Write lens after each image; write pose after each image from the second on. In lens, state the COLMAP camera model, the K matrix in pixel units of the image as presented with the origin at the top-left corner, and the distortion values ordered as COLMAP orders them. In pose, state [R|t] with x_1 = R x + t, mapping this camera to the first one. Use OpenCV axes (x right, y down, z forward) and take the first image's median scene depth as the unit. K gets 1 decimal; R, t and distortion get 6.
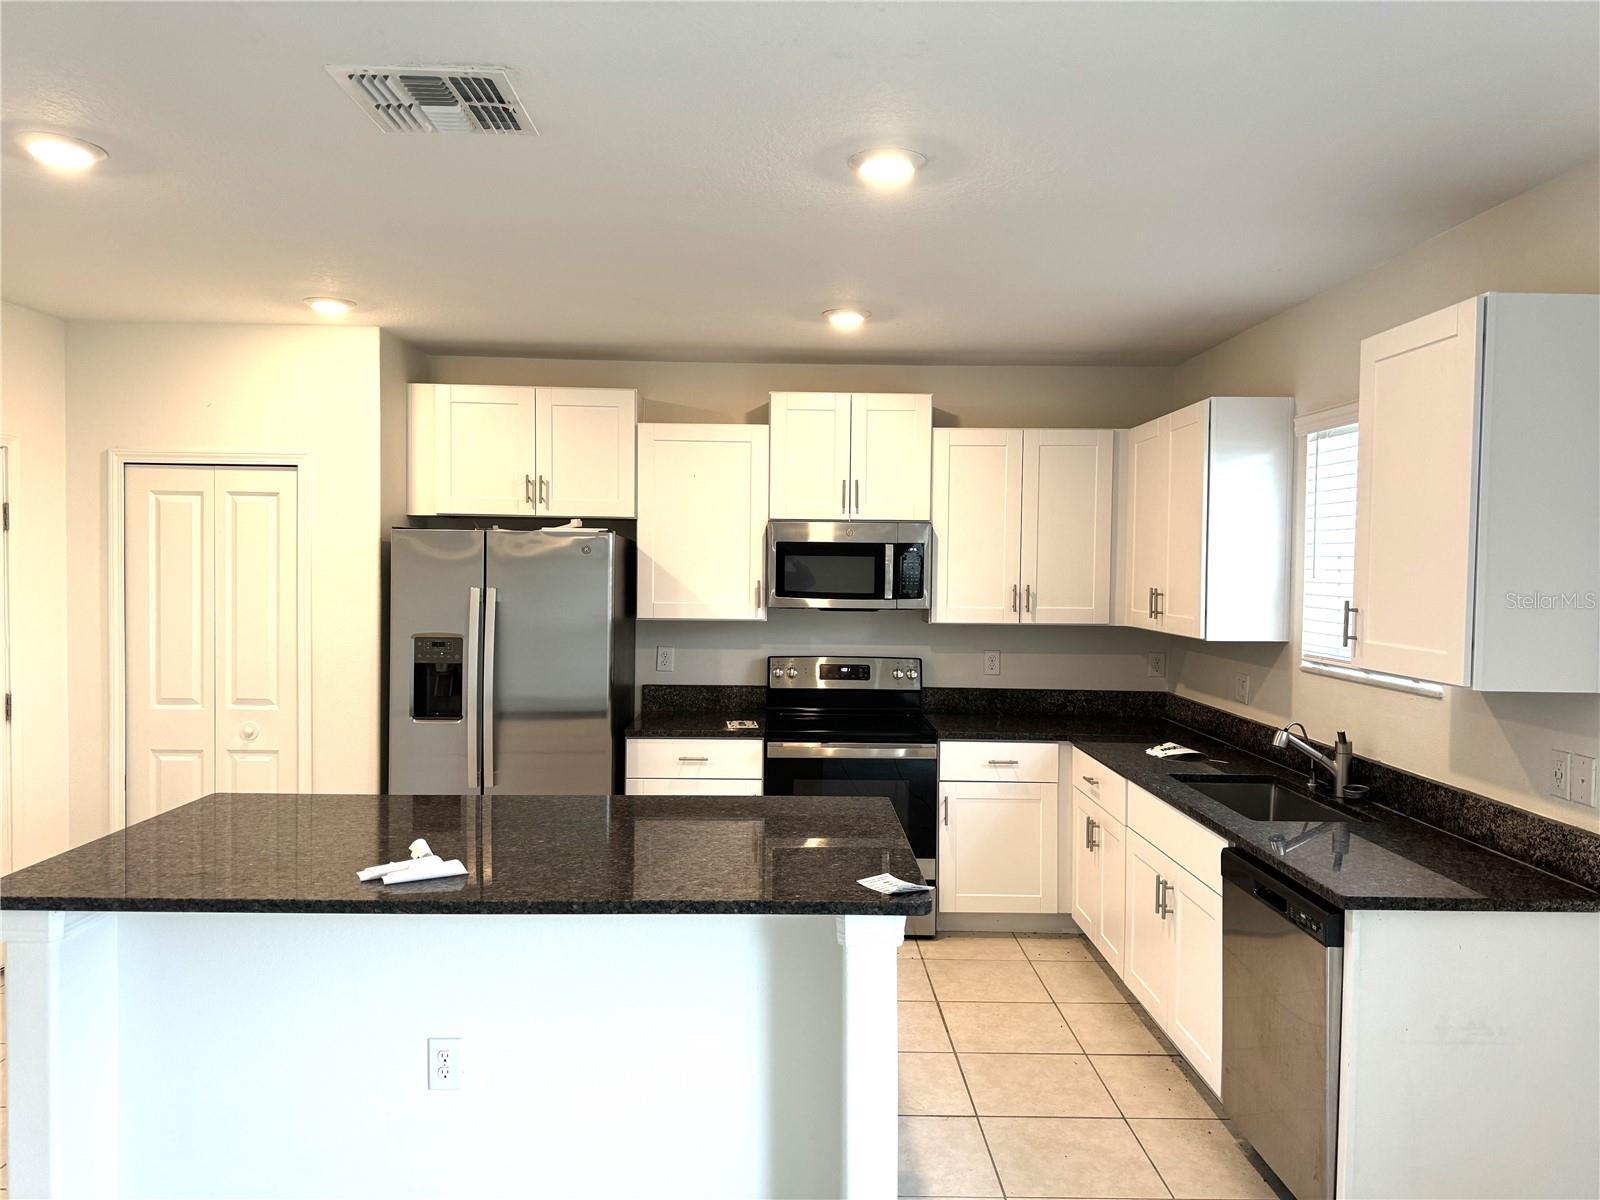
lens RADIAL K [[1111.9, 0, 800.0], [0, 1111.9, 600.0], [0, 0, 1]] dist [0.100989, -0.162053]
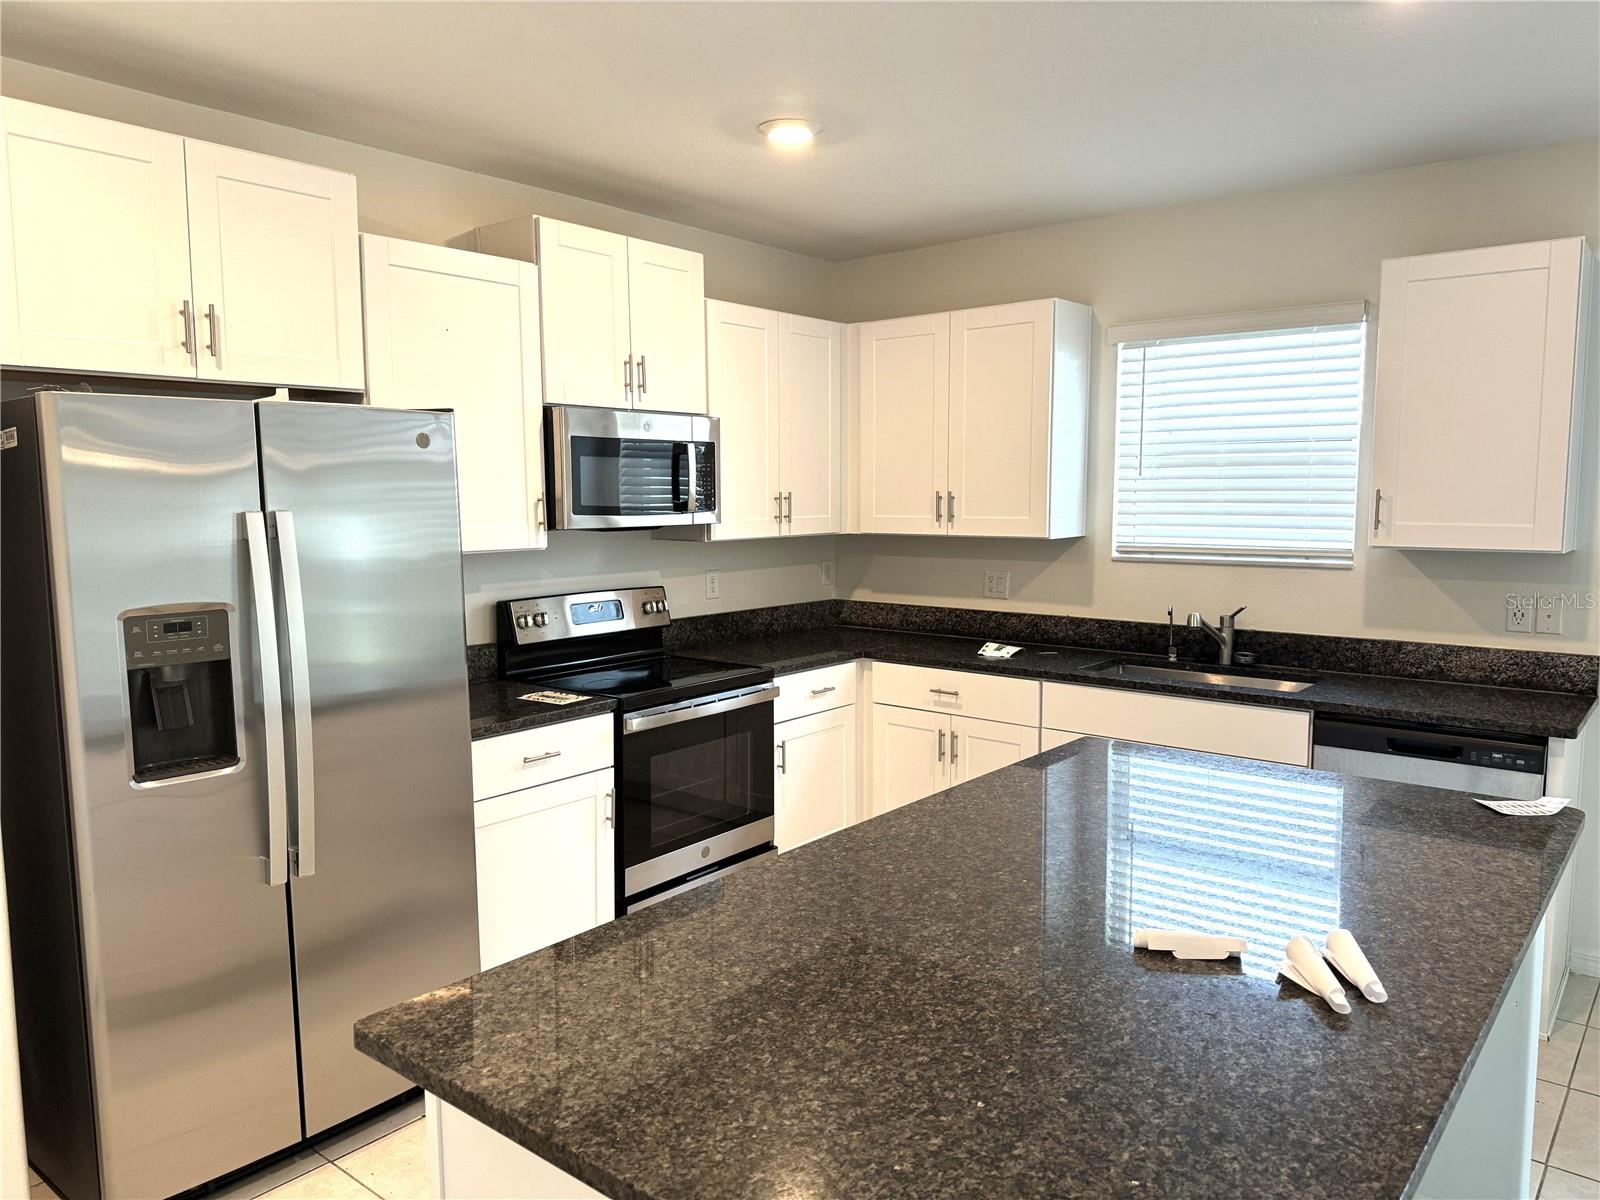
lens RADIAL K [[1111.9, 0, 800.0], [0, 1111.9, 600.0], [0, 0, 1]] dist [0.100989, -0.162053]
pose [[0.645016, -0.091458, 0.758677, -0.495028], [0.036353, 0.995361, 0.089083, -0.006720], [-0.763304, -0.029880, 0.645348, 0.440798]]
